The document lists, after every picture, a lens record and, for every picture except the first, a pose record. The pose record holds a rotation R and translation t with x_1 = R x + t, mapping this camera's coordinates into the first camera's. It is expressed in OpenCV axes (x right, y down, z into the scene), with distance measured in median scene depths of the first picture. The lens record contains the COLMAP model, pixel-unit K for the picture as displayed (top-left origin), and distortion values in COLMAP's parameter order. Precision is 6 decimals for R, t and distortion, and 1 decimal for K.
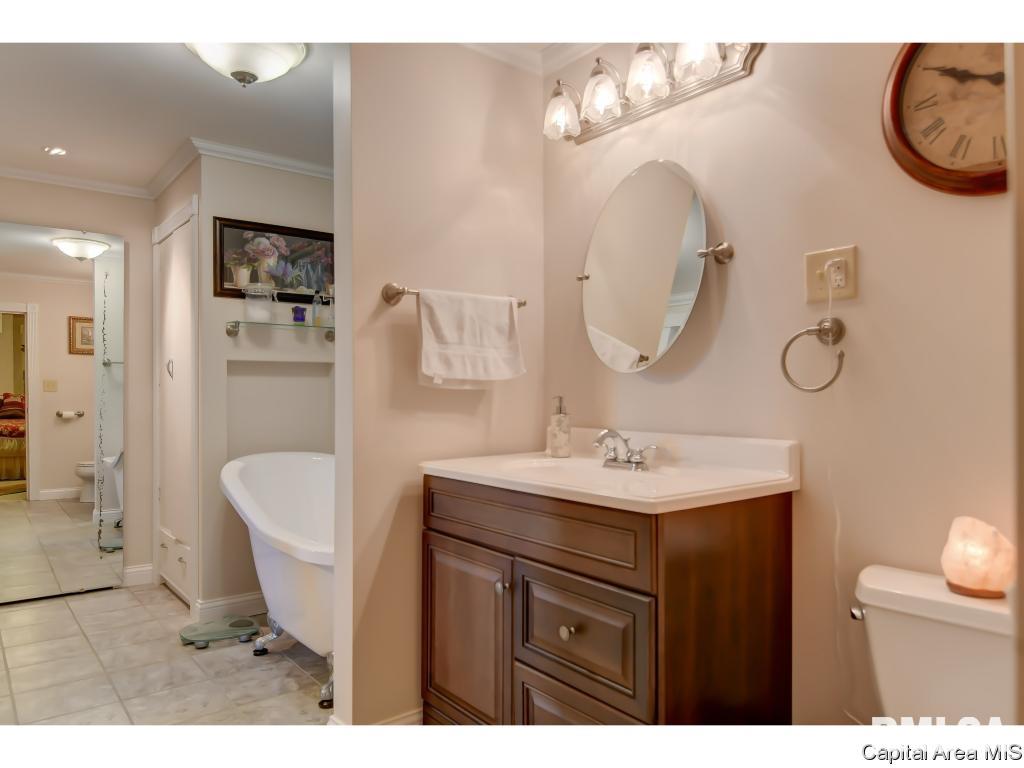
lens RADIAL K [[694.9, 0, 512.0], [0, 694.9, 384.0], [0, 0, 1]] dist [0.001019, 0.000837]
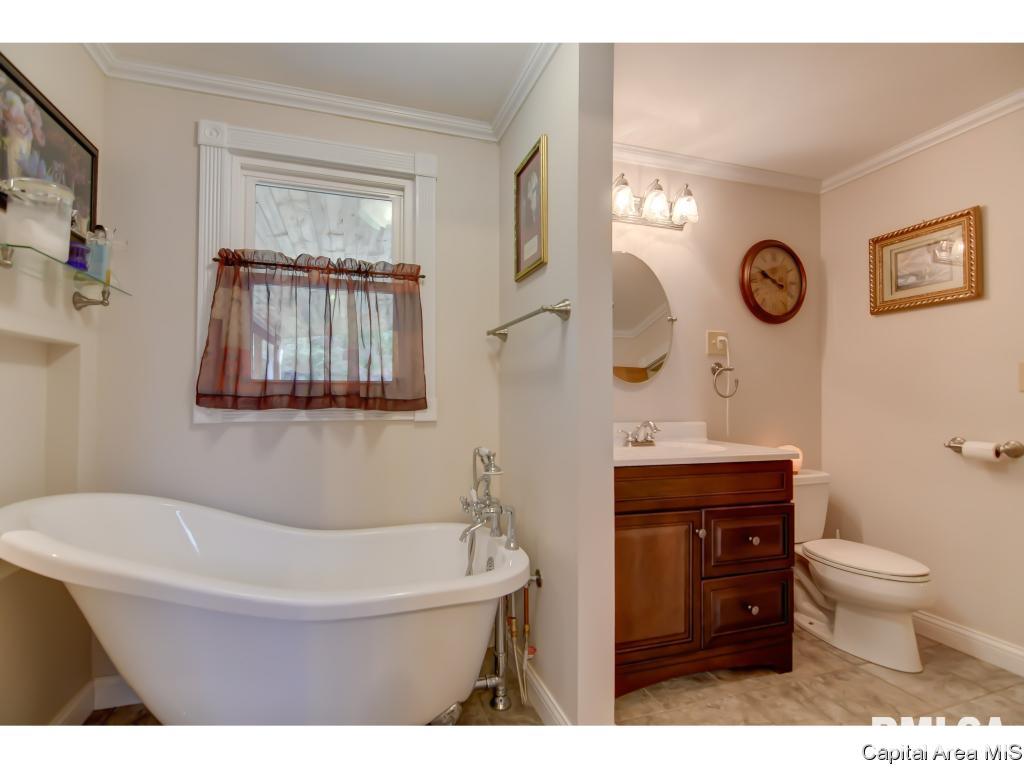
lens RADIAL K [[493.7, 0, 505.6], [0, 493.7, 387.4], [0, 0, 1]] dist [-0.001683, -0.002473]
pose [[0.344694, 0.028234, 0.938290, -1.023498], [-0.017346, 0.999568, -0.023706, 0.021471], [-0.938555, -0.008104, 0.345035, 0.939283]]
